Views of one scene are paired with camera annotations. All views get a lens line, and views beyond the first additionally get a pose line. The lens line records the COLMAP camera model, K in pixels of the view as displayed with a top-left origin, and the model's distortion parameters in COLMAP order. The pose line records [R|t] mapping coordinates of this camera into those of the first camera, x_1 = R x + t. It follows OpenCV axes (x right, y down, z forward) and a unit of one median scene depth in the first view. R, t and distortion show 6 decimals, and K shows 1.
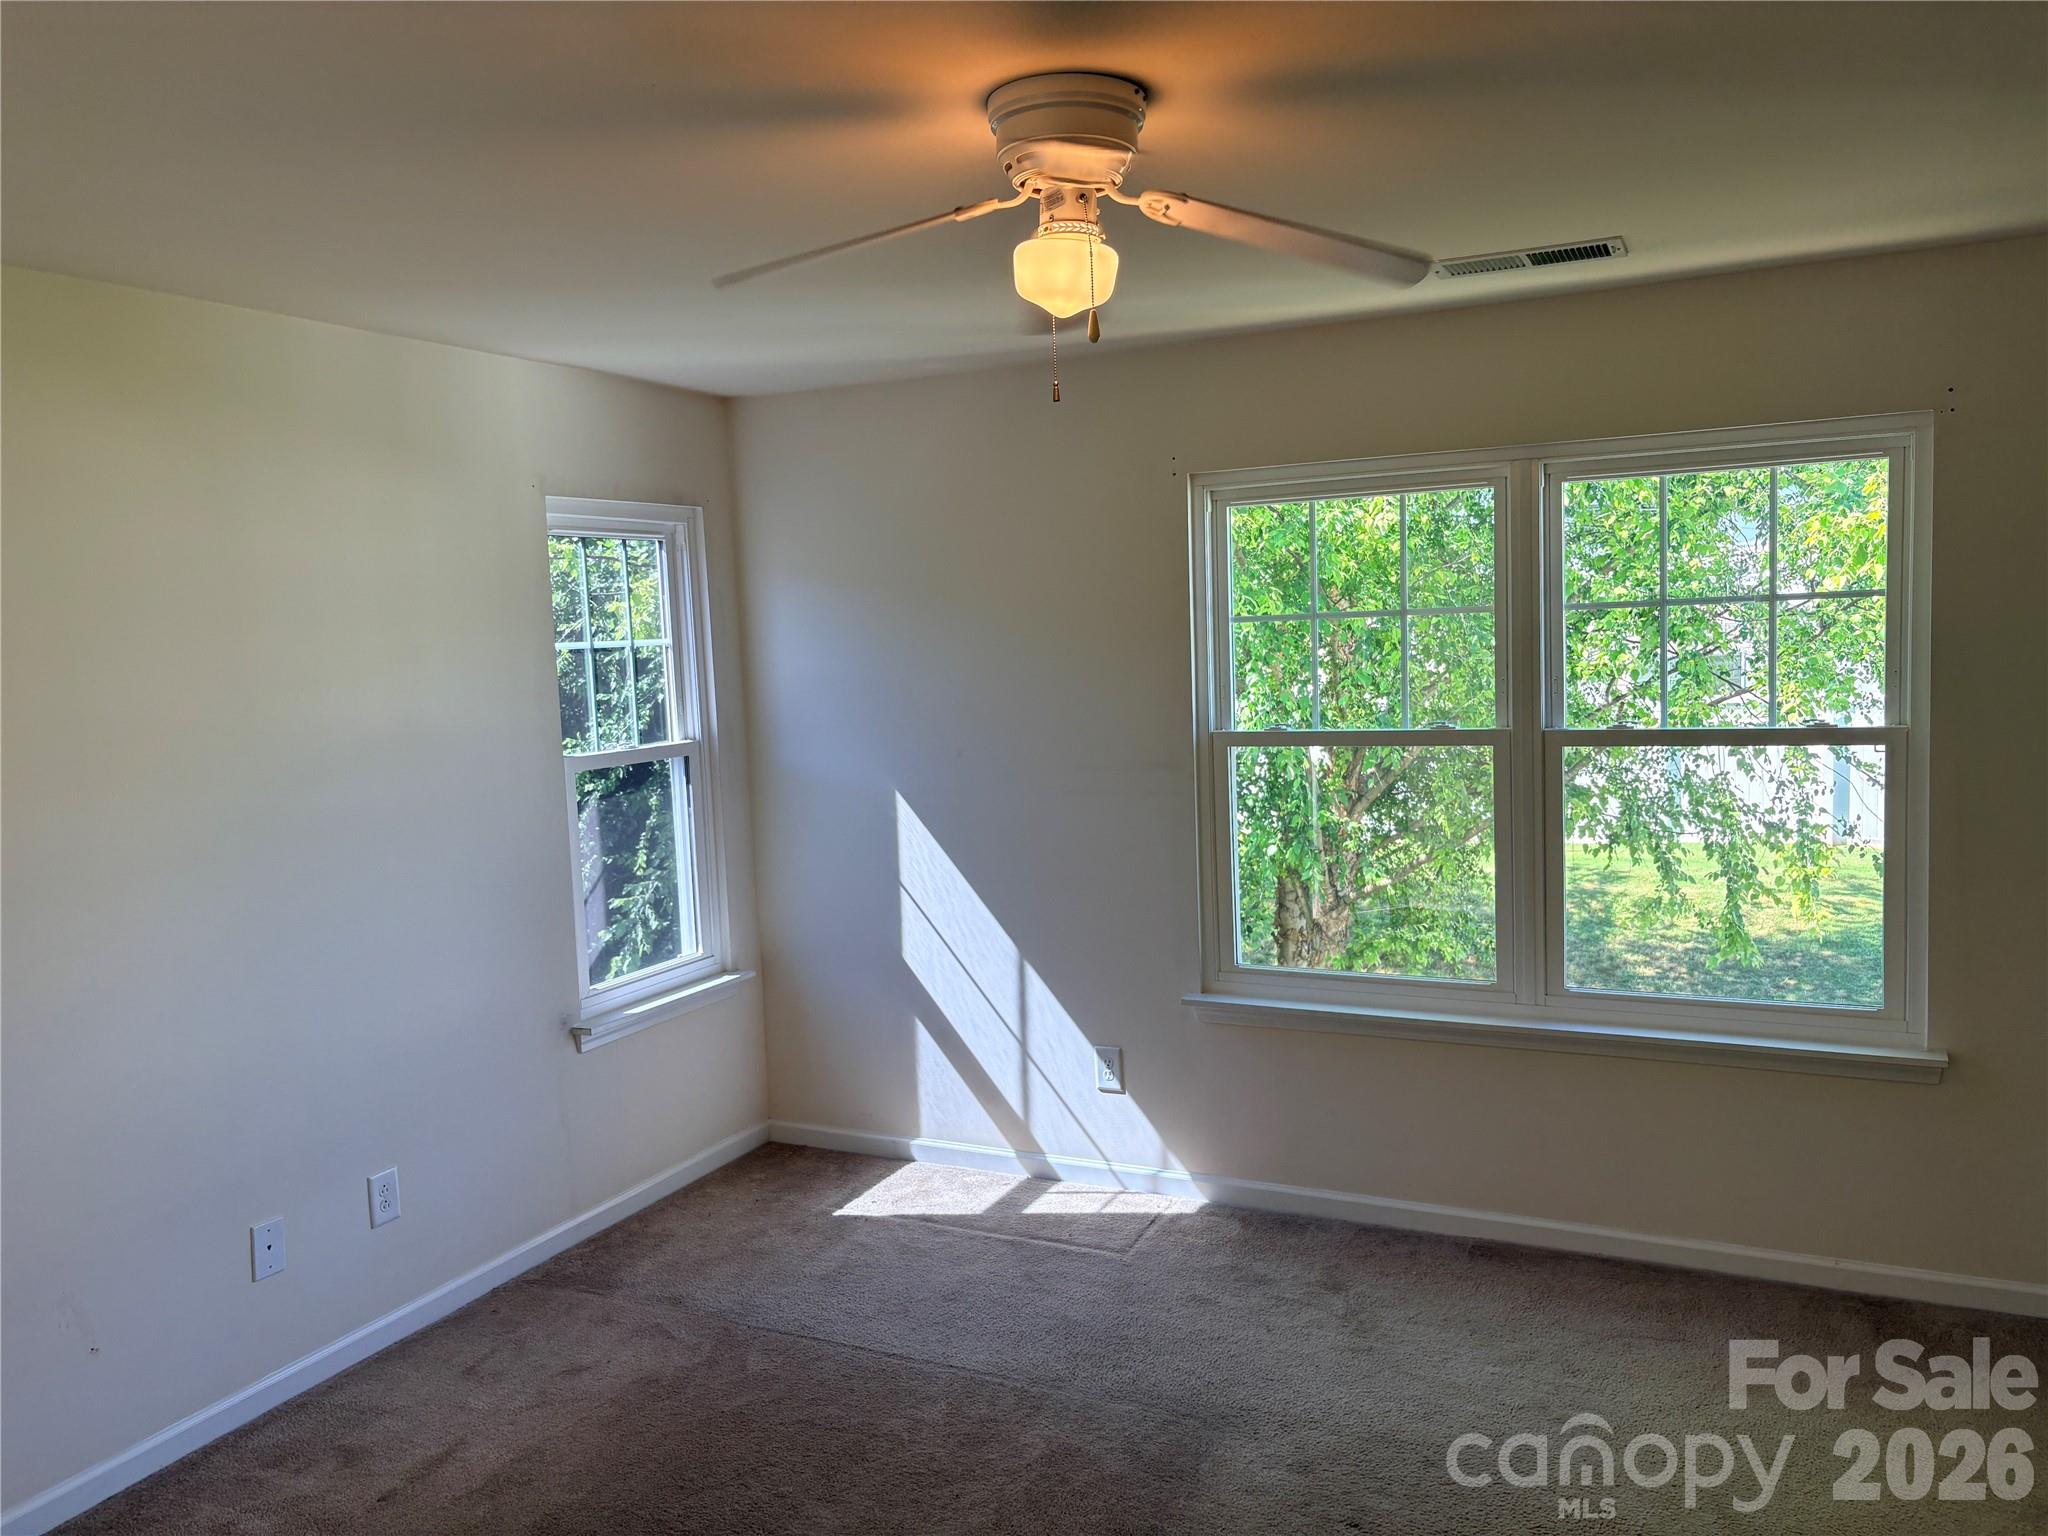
lens RADIAL K [[1535.5, 0, 1017.6], [0, 1535.5, 757.2], [0, 0, 1]] dist [0.089575, -0.131065]
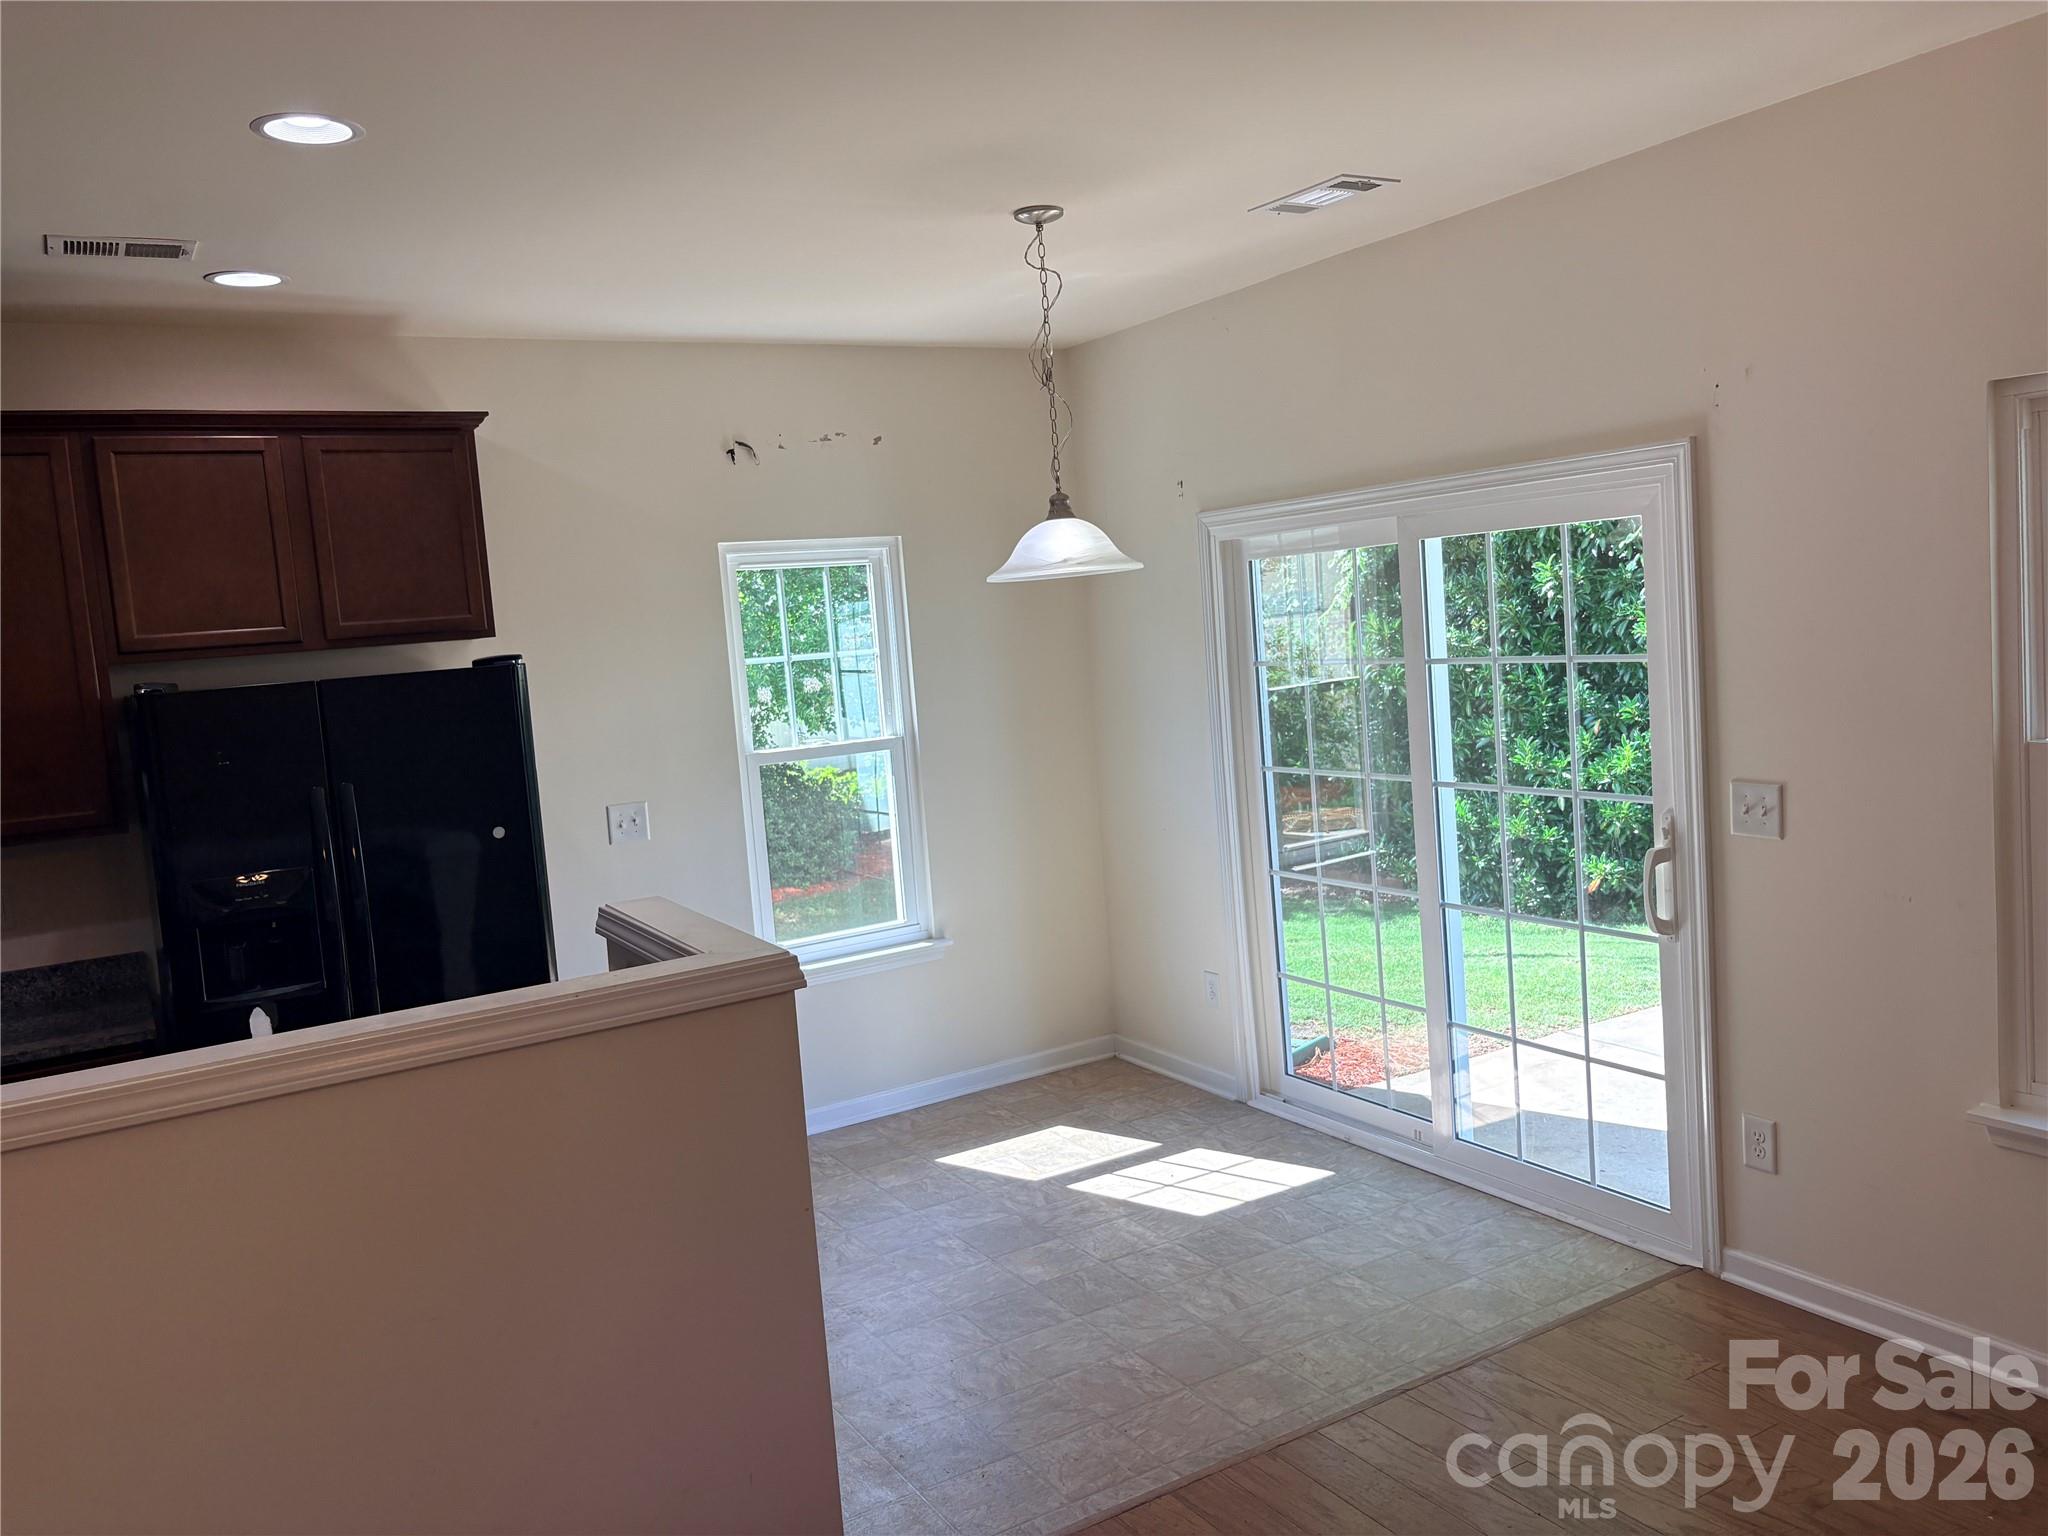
lens RADIAL K [[1535.5, 0, 1017.6], [0, 1535.5, 757.2], [0, 0, 1]] dist [0.089575, -0.131065]
pose [[0.840471, 0.019015, -0.541523, 0.523154], [0.000570, 0.999353, 0.035975, -0.039498], [0.541857, -0.030545, 0.839916, 0.088921]]
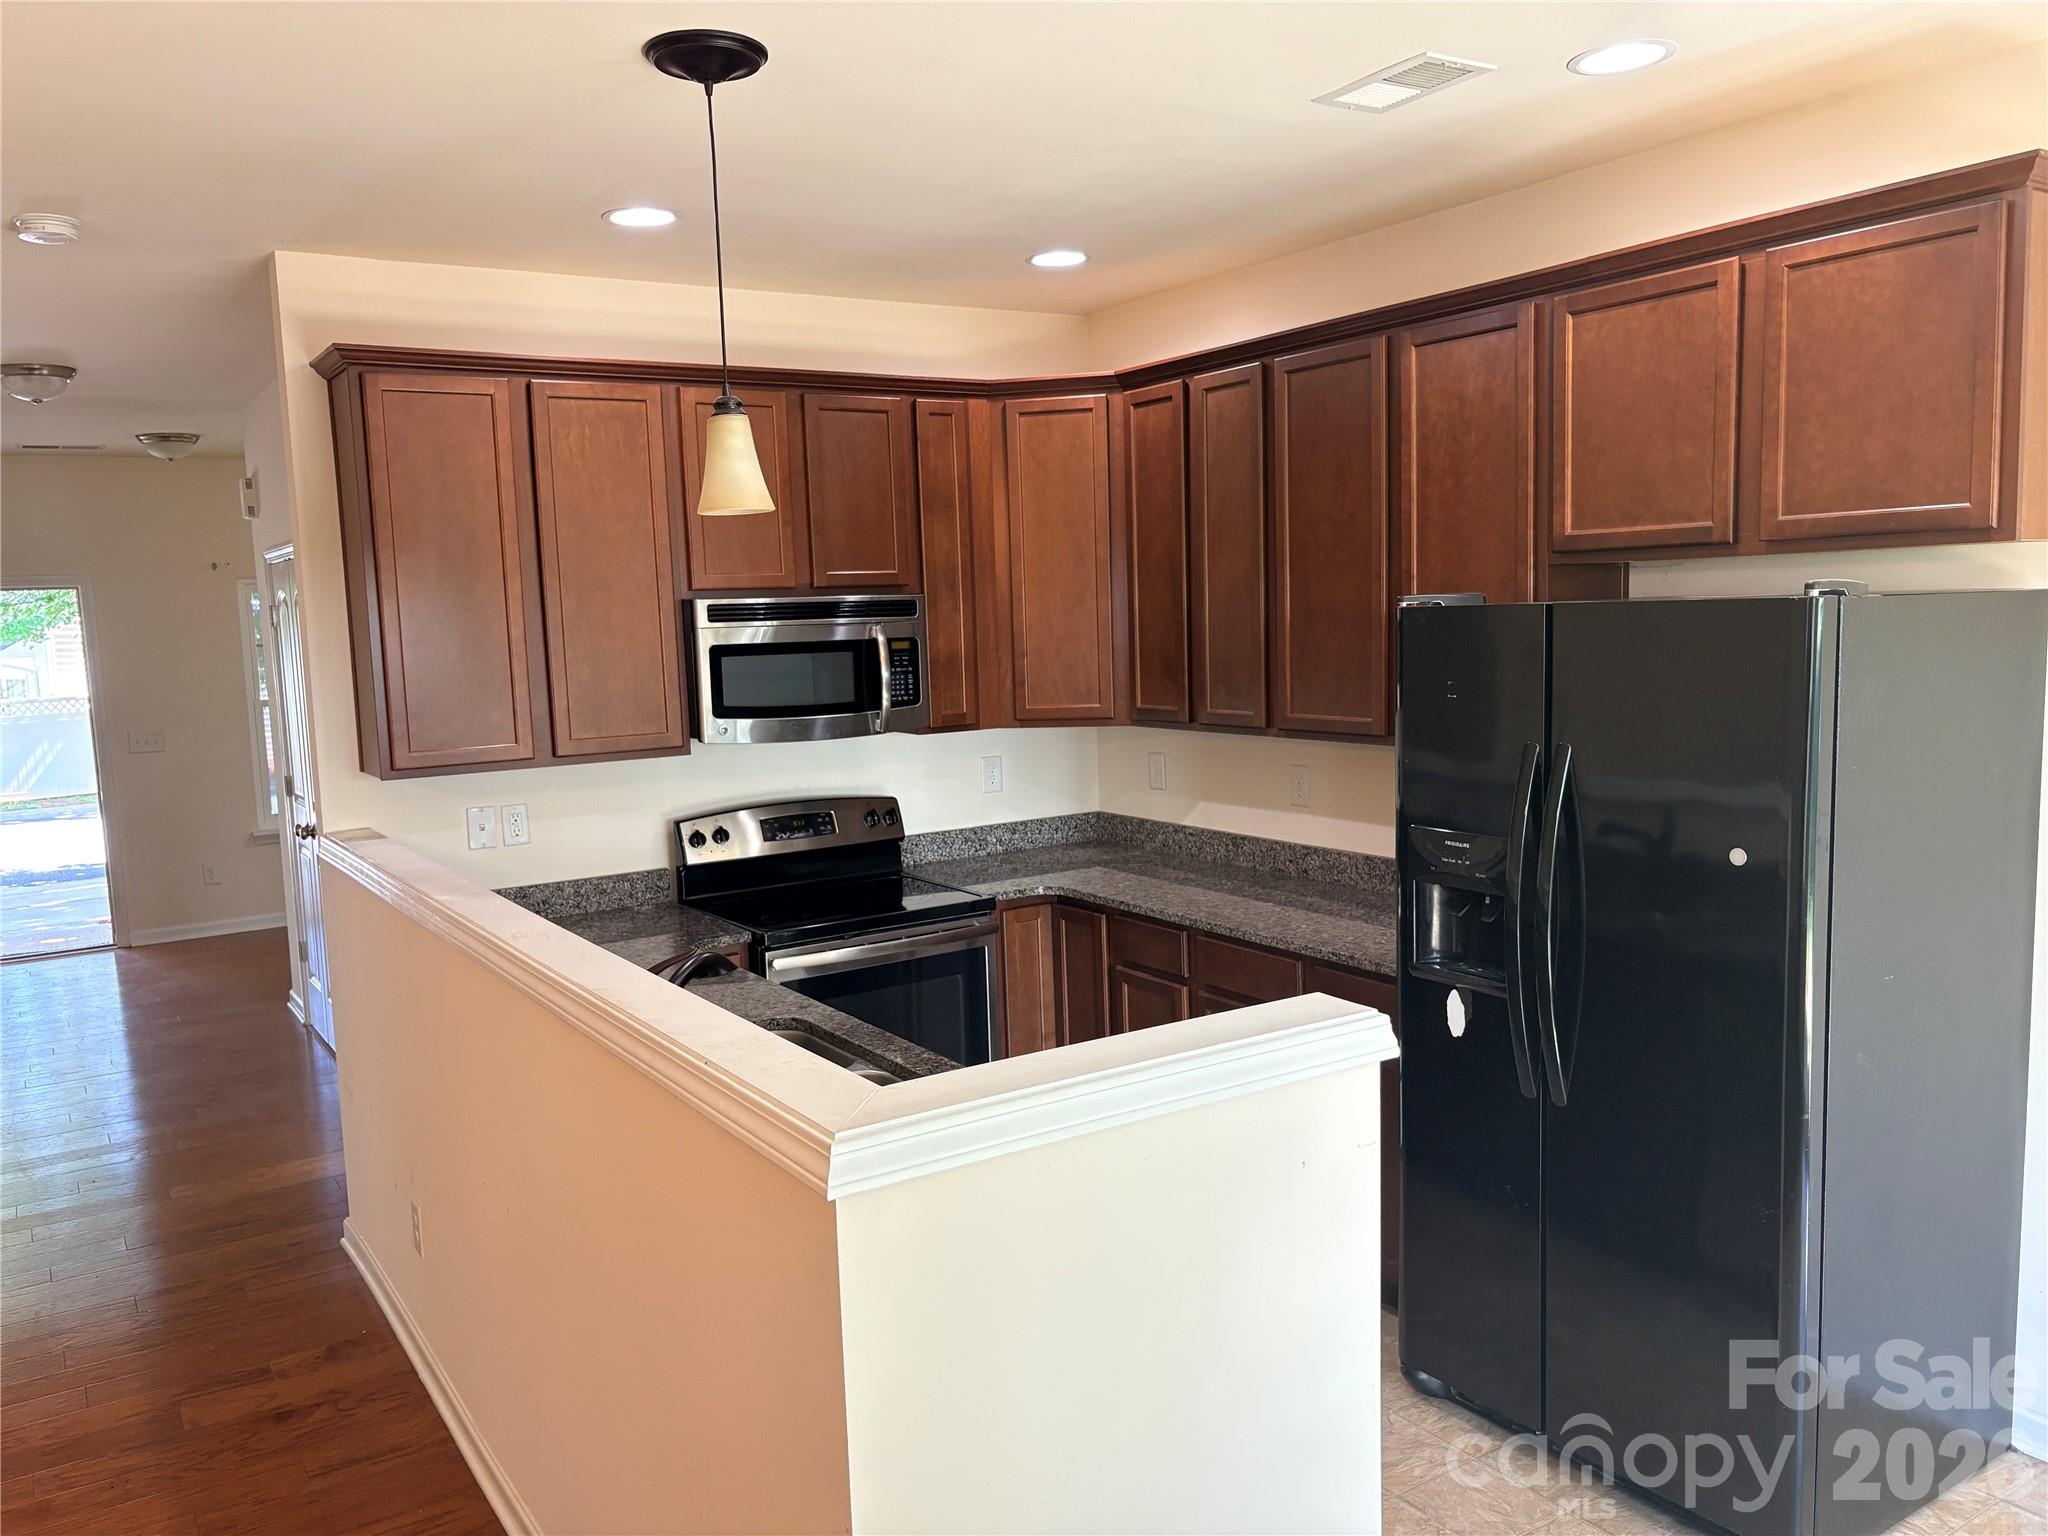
lens RADIAL K [[1535.5, 0, 1017.6], [0, 1535.5, 757.2], [0, 0, 1]] dist [0.089575, -0.131065]
pose [[-0.523479, 0.139558, -0.840531, 0.411829], [-0.019421, 0.984284, 0.175522, -0.093288], [0.851817, 0.108206, -0.512542, 0.701511]]
